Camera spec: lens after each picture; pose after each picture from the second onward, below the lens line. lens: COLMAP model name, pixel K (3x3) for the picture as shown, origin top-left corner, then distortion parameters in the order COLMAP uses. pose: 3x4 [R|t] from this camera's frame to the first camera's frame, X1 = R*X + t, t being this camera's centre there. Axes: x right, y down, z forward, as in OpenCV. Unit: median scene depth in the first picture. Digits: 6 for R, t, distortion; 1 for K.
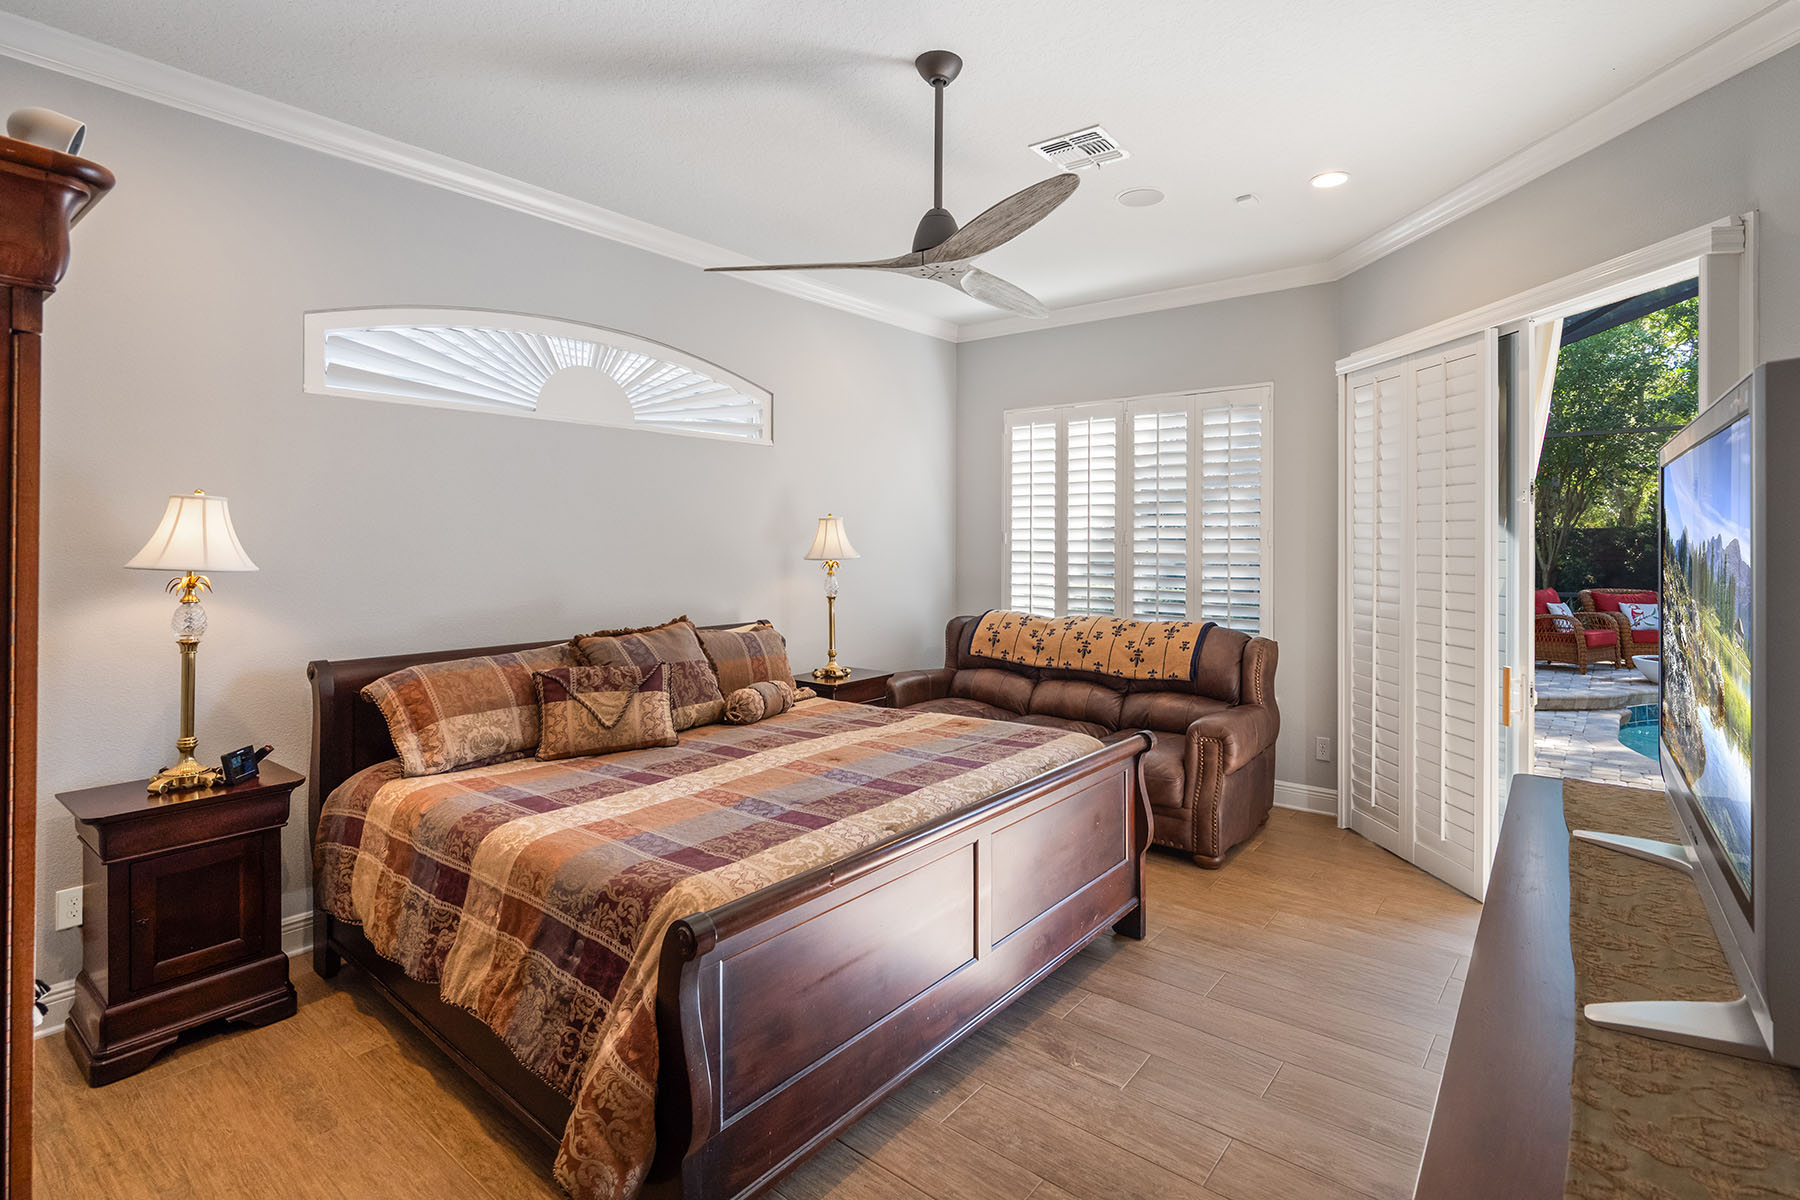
lens RADIAL K [[822.4, 0, 902.8], [0, 822.4, 546.3], [0, 0, 1]] dist [0.000261, 0.000019]
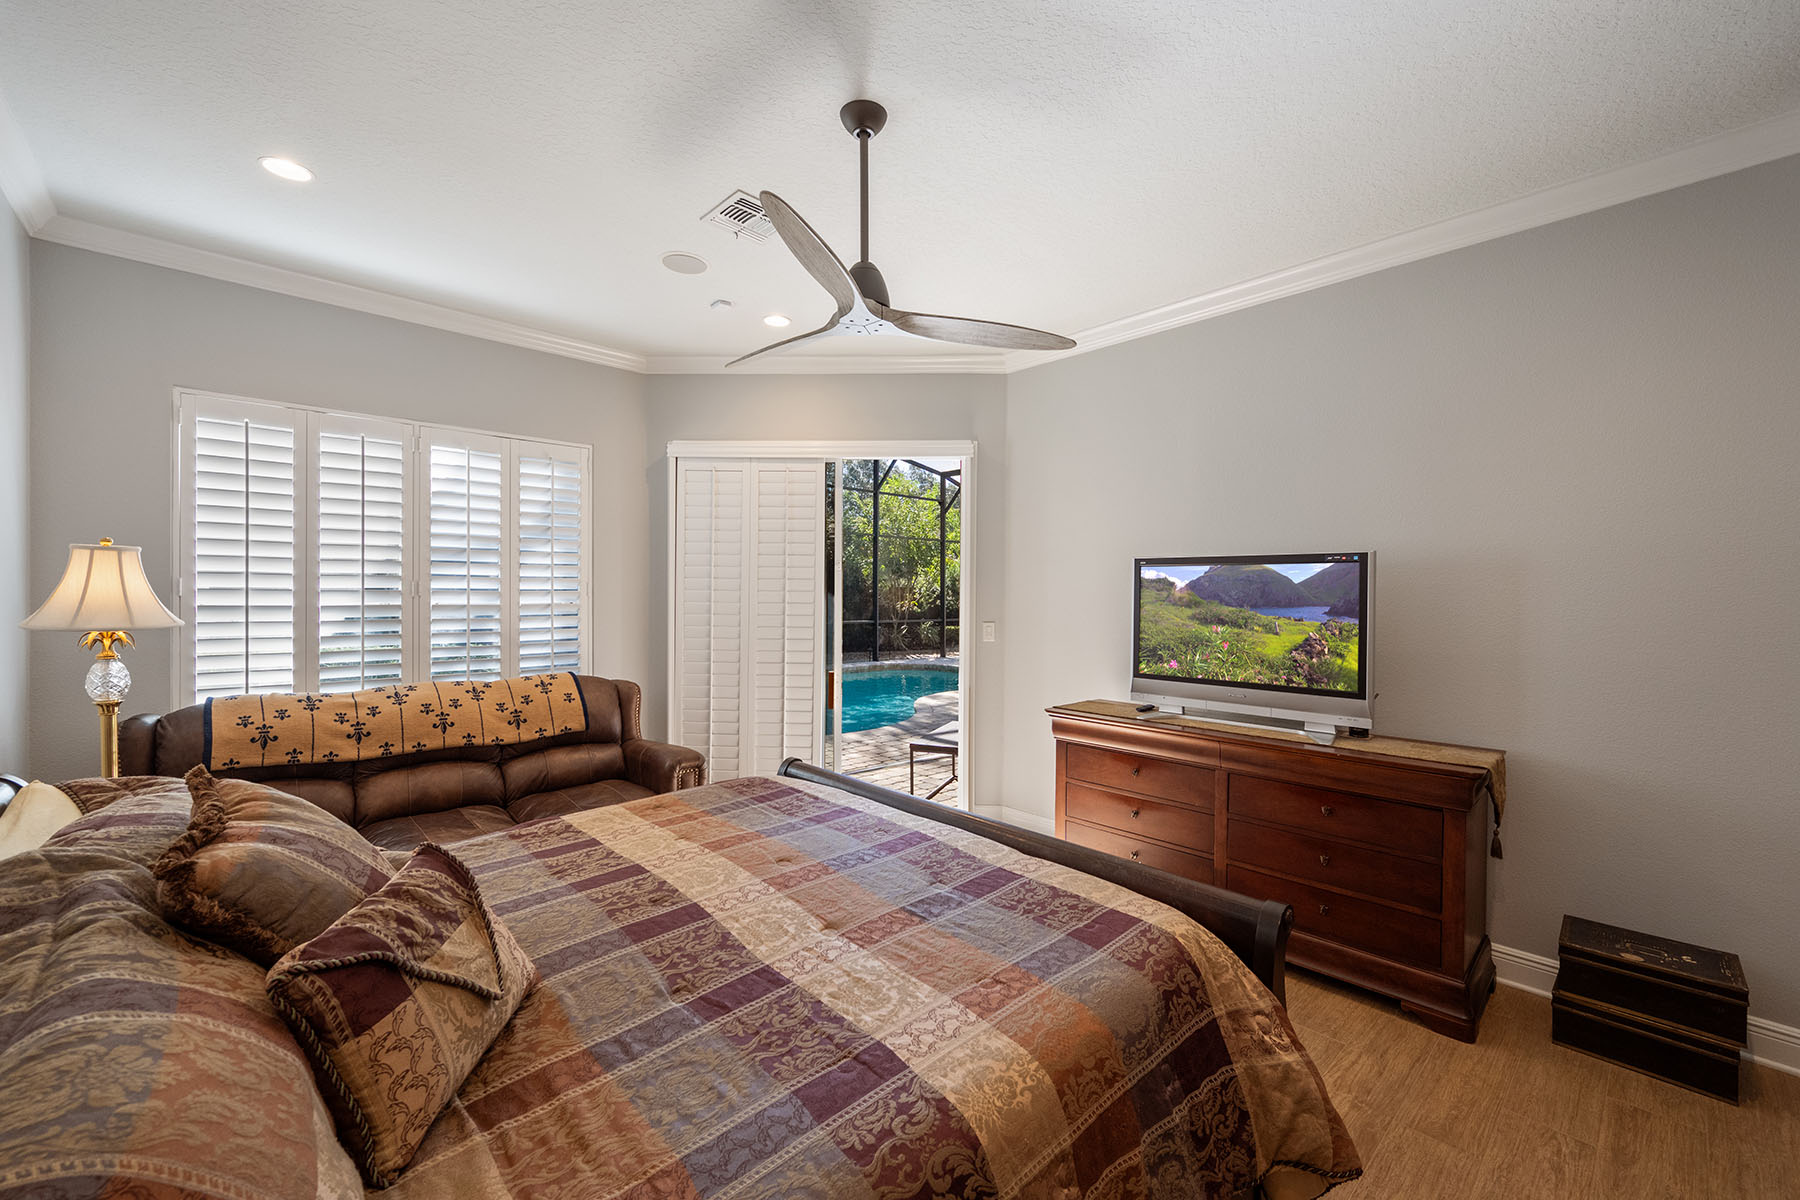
lens RADIAL K [[744.1, 0, 900.0], [0, 744.1, 600.0], [0, 0, 1]] dist [0.000471, 0.000044]
pose [[0.151324, -0.011863, 0.988413, -0.446420], [0.002445, 0.999929, 0.011627, -0.005646], [-0.988481, 0.000657, 0.151343, 0.431655]]
